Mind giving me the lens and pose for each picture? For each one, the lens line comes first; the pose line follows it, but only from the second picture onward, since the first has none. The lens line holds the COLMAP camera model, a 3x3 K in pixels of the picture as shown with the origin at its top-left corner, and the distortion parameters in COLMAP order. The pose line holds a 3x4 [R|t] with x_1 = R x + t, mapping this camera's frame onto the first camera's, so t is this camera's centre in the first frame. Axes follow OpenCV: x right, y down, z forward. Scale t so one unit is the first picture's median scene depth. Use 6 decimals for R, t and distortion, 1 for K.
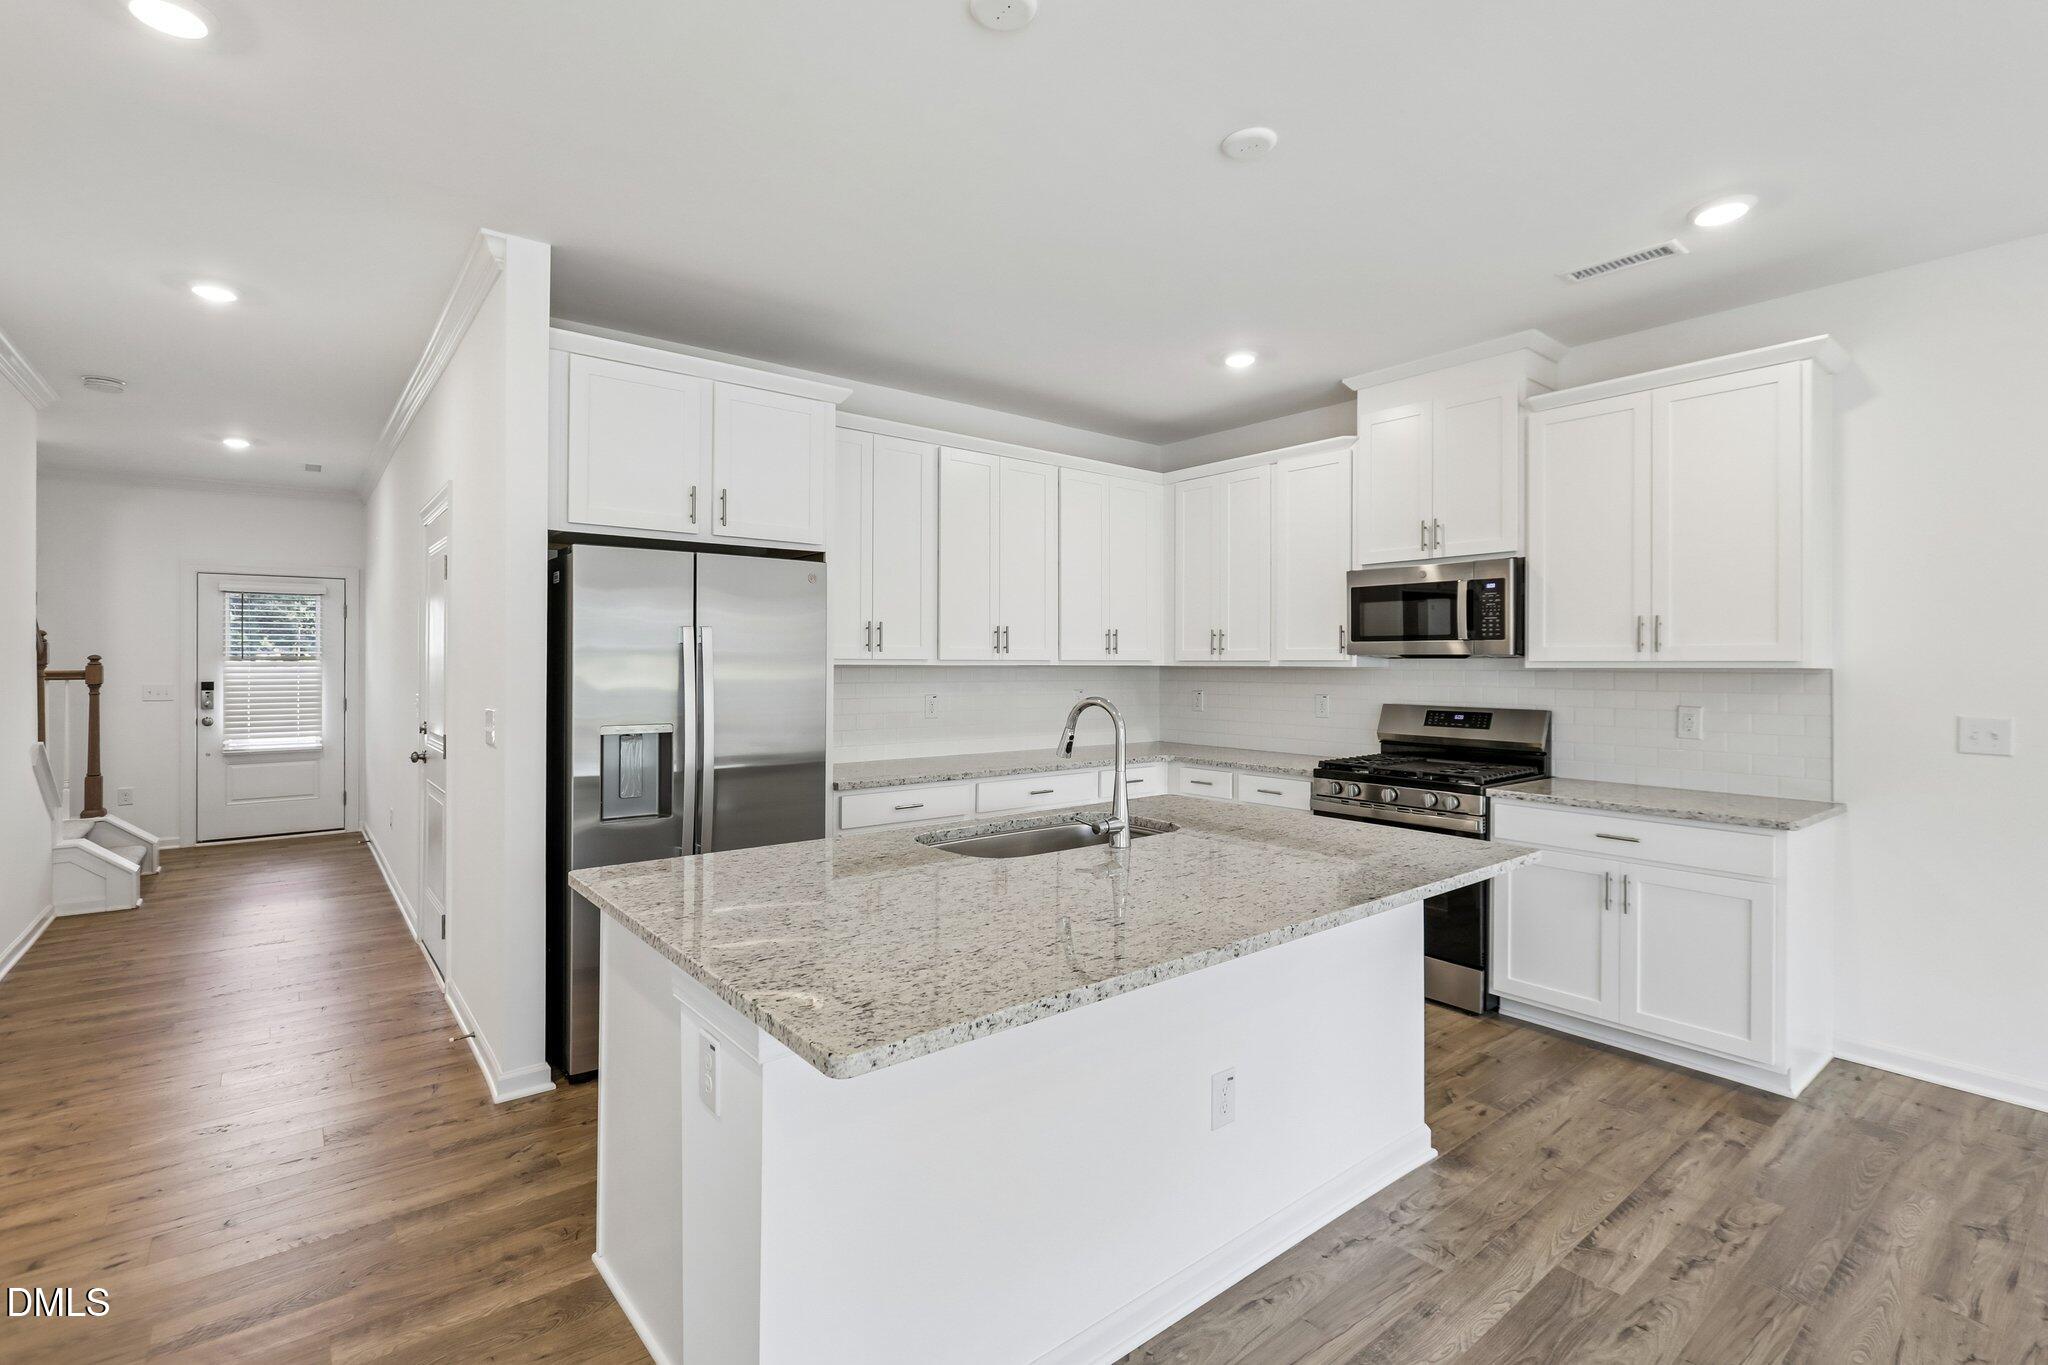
lens RADIAL K [[931.3, 0, 1004.9], [0, 931.3, 663.5], [0, 0, 1]] dist [-0.010561, 0.002195]
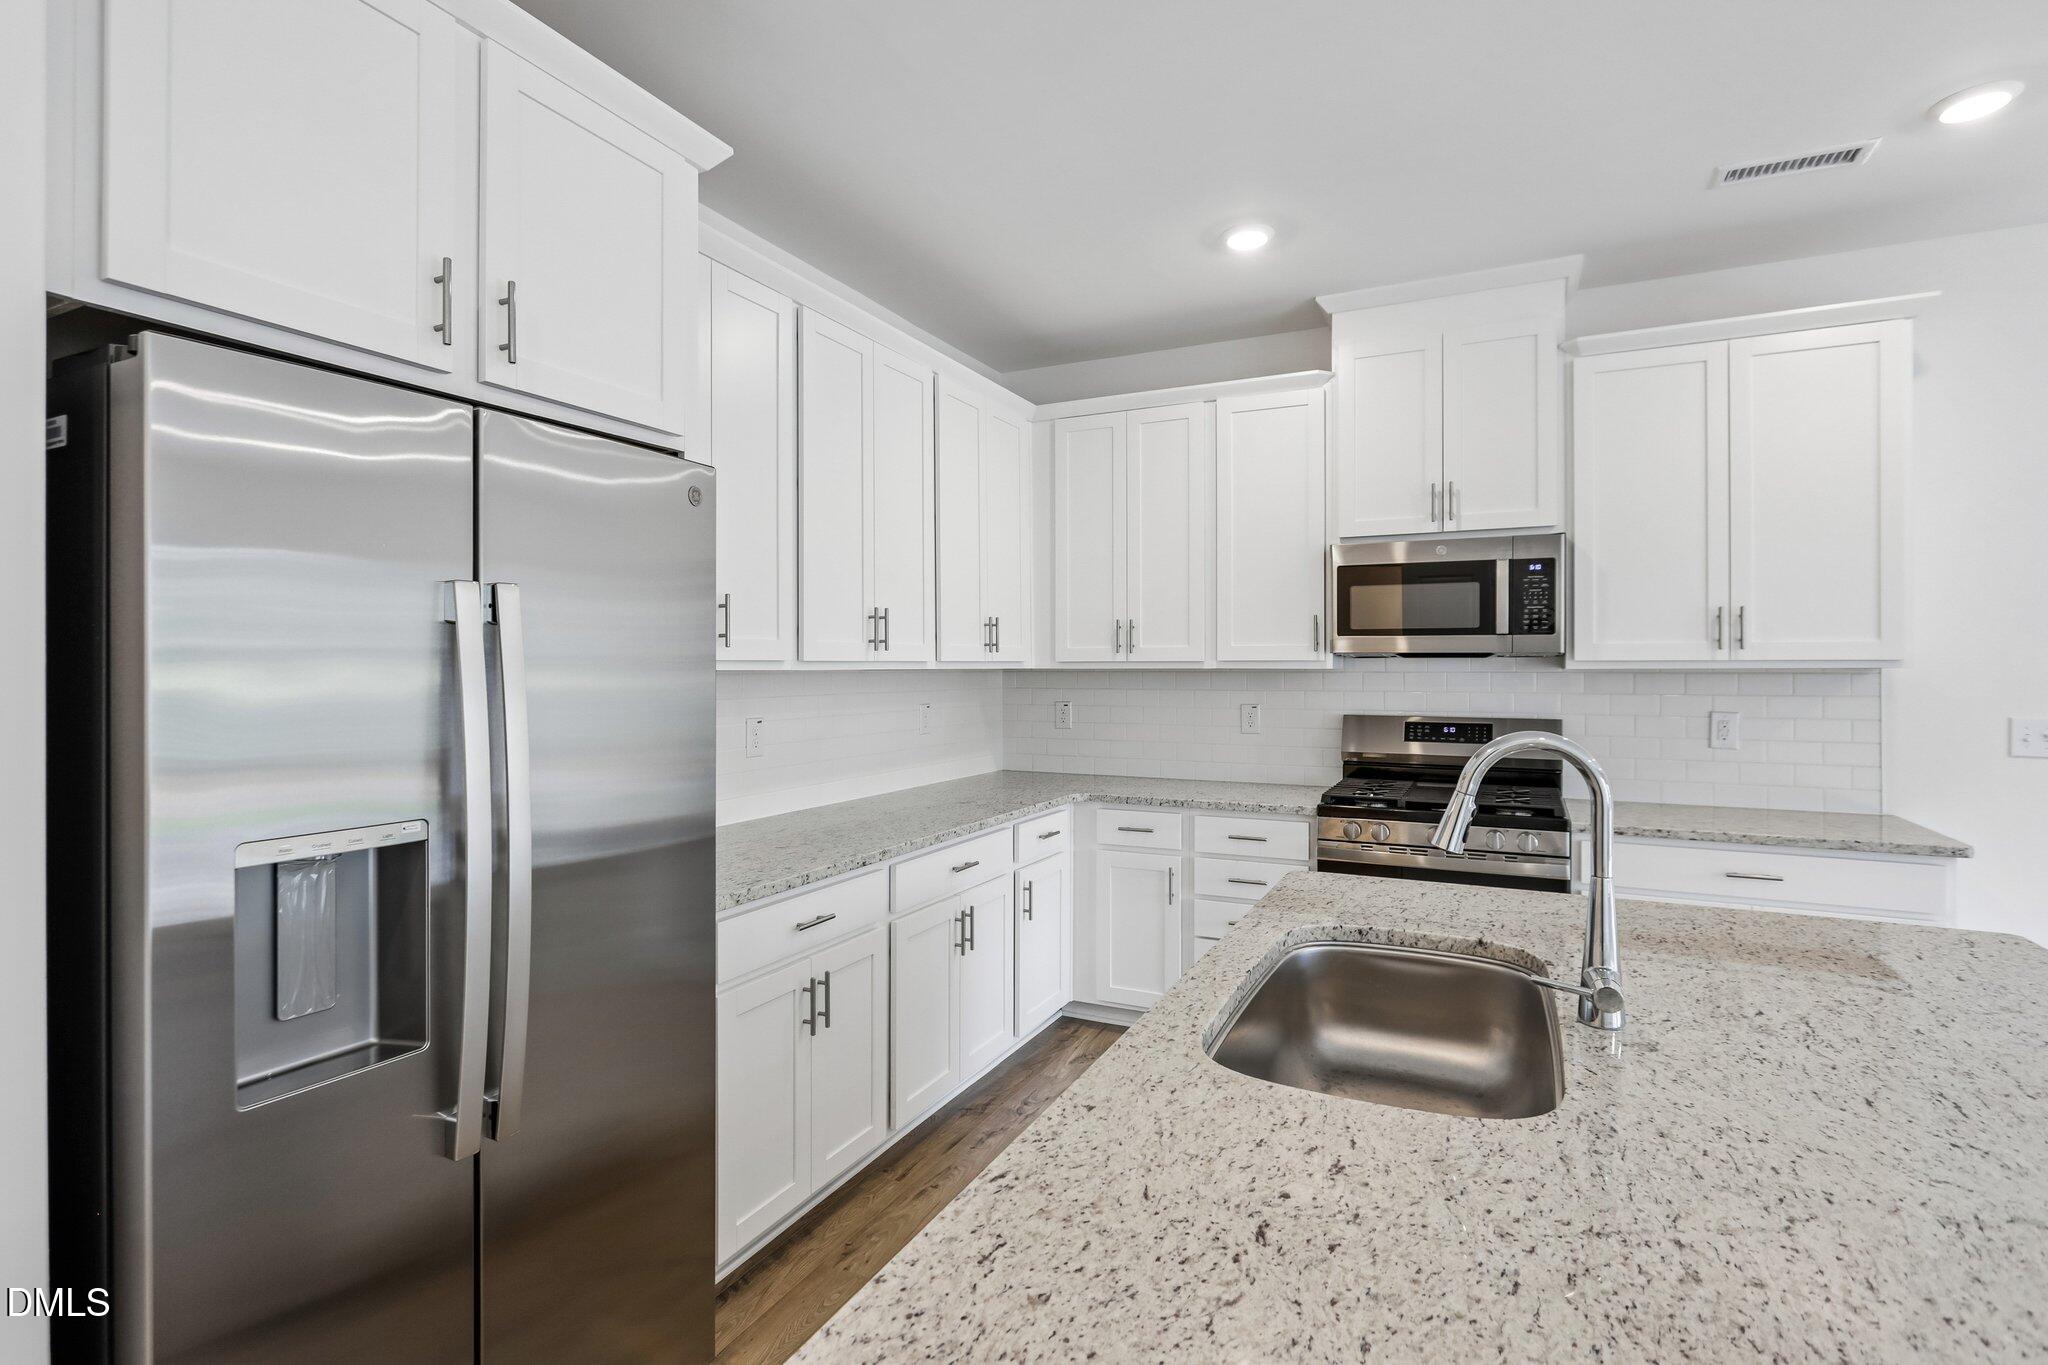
lens RADIAL K [[1002.7, 0, 1010.1], [0, 1002.7, 670.9], [0, 0, 1]] dist [-0.011935, -0.000599]
pose [[0.905610, -0.006930, 0.424055, -0.251855], [0.004456, 0.999967, 0.006824, -0.001912], [-0.424088, -0.004290, 0.905611, 0.402522]]
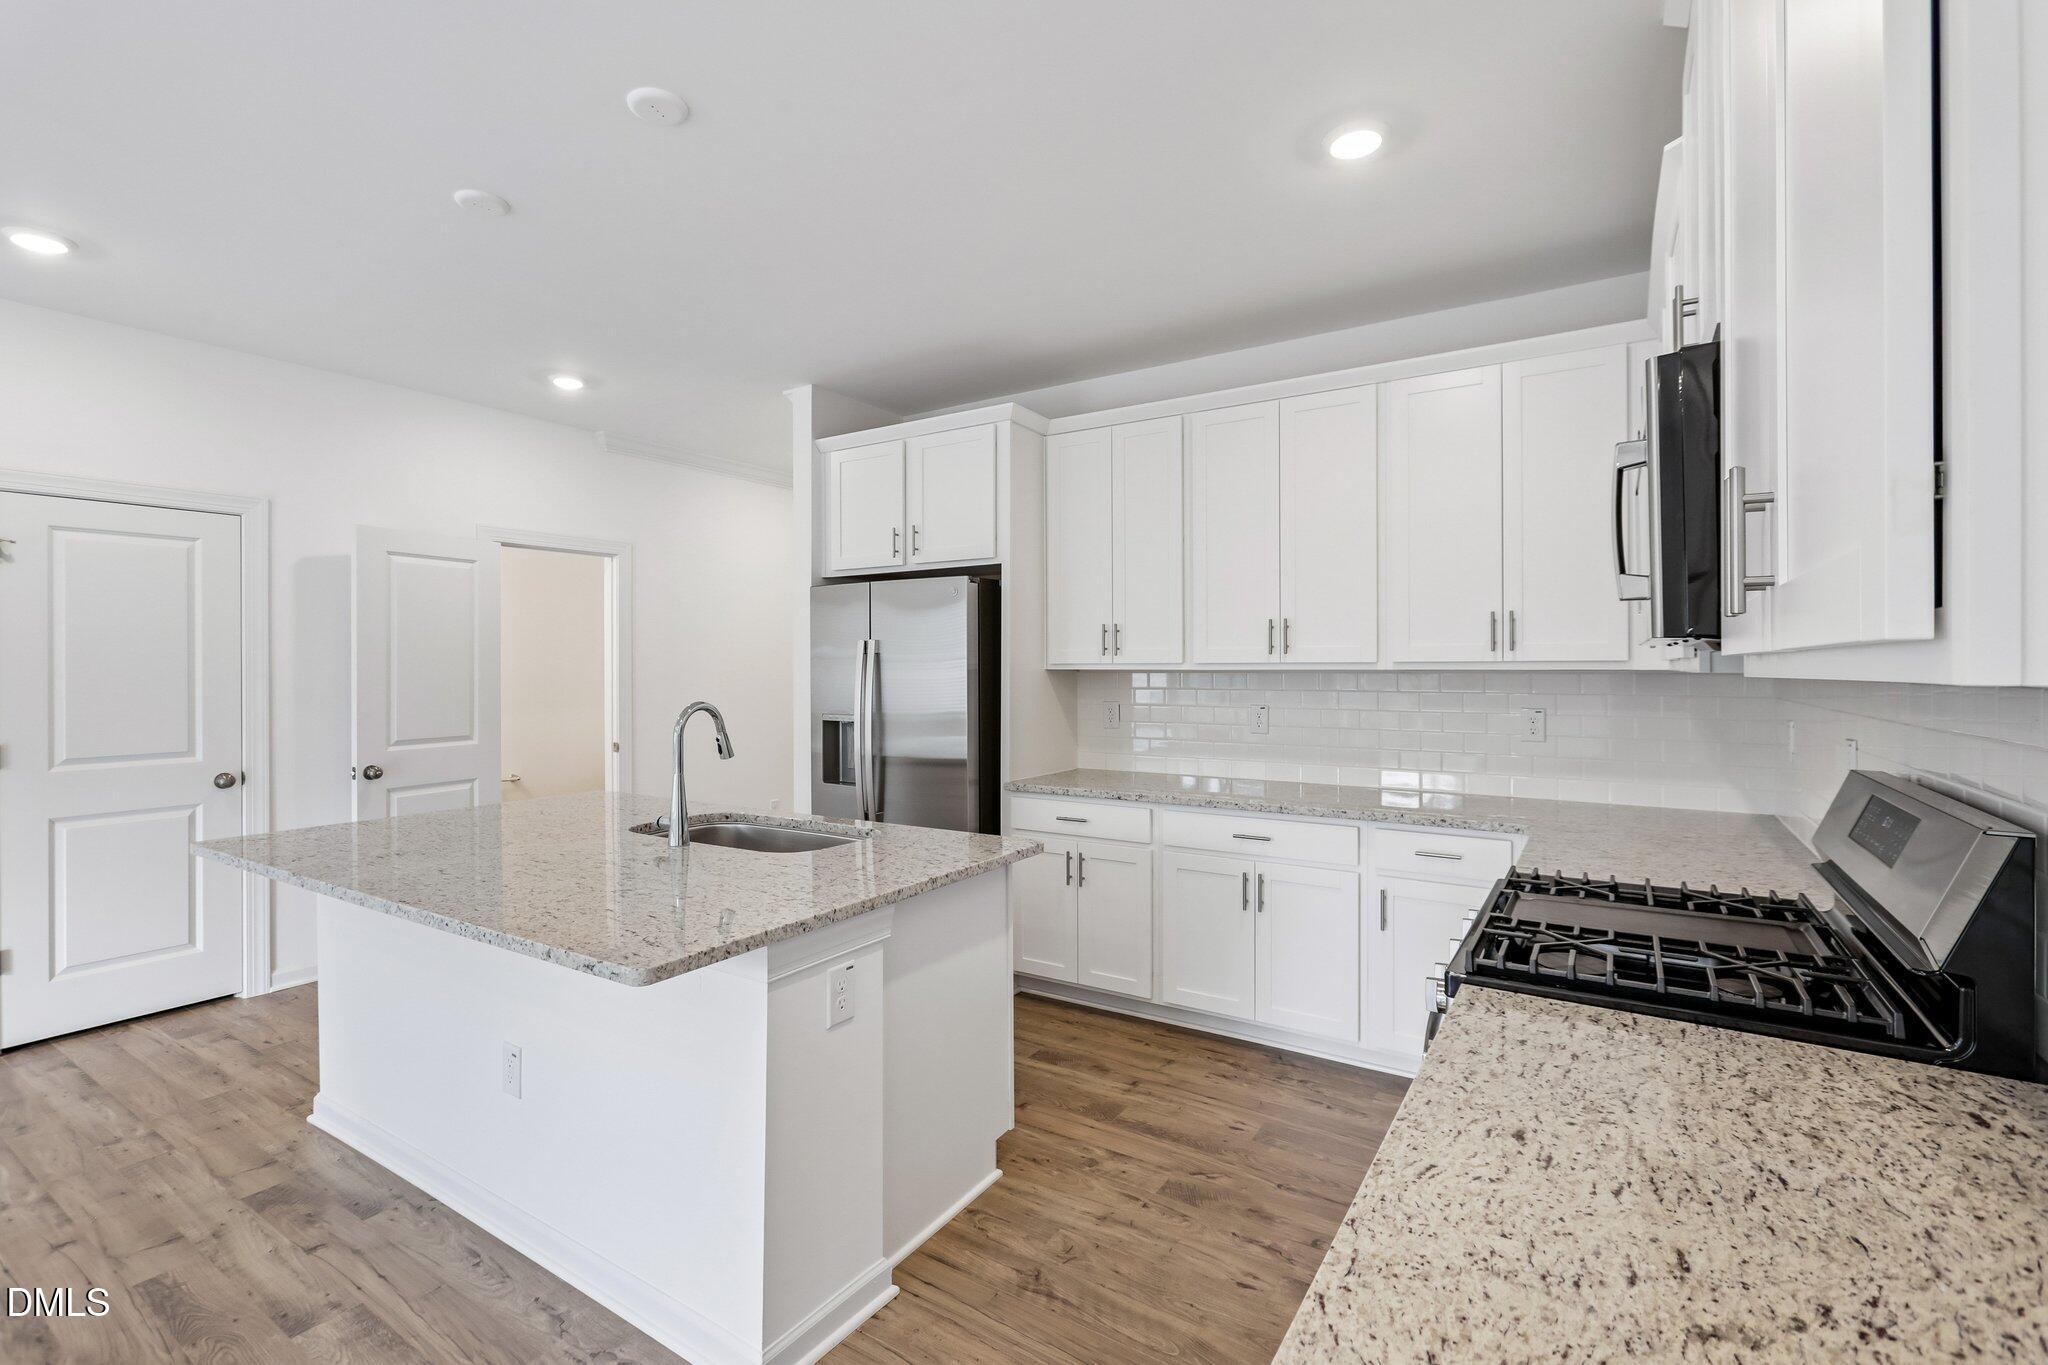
lens RADIAL K [[931.3, 0, 1013.5], [0, 931.3, 652.3], [0, 0, 1]] dist [-0.010561, 0.002195]
pose [[0.316984, -0.012936, -0.948343, 0.777688], [0.004307, 0.999916, -0.012200, -0.004878], [0.948421, -0.000217, 0.317013, 0.642825]]
